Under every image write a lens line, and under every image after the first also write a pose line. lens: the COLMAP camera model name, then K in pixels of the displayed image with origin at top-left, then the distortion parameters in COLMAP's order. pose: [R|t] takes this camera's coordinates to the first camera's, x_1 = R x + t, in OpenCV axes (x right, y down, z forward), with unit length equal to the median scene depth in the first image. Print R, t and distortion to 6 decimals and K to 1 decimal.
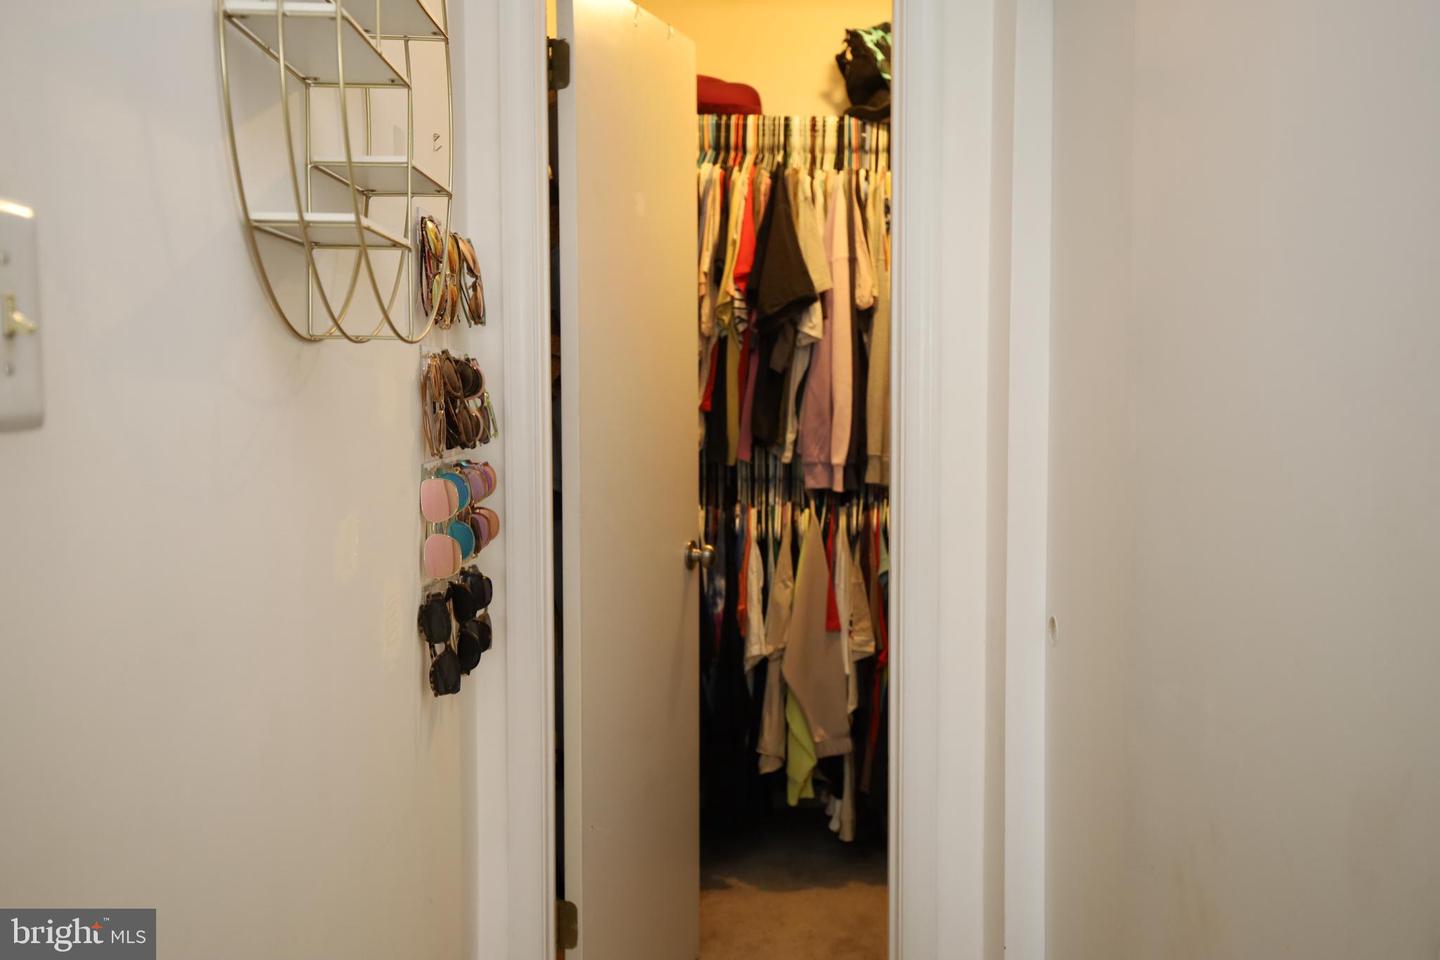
lens RADIAL K [[1370.9, 0, 718.4], [0, 1370.9, 468.5], [0, 0, 1]] dist [0.052522, -0.000063]
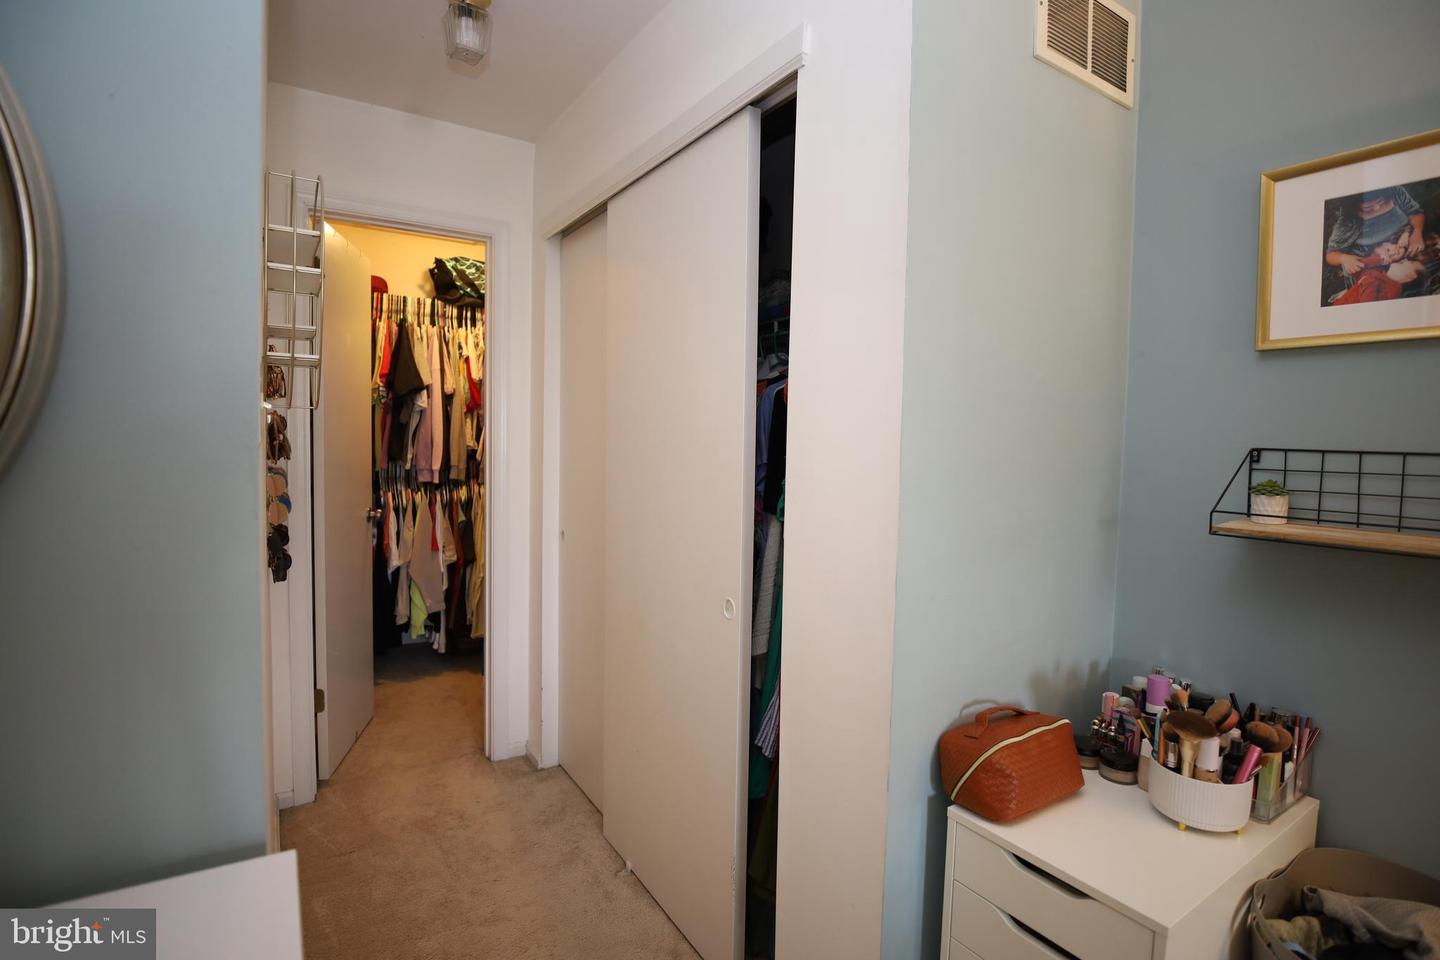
lens RADIAL K [[698.6, 0, 725.3], [0, 698.6, 472.9], [0, 0, 1]] dist [-0.023131, -0.005125]
pose [[0.849934, -0.009102, 0.526811, -0.092052], [0.010218, 0.999947, 0.000791, 0.005340], [-0.526791, 0.004711, 0.849982, -0.106896]]
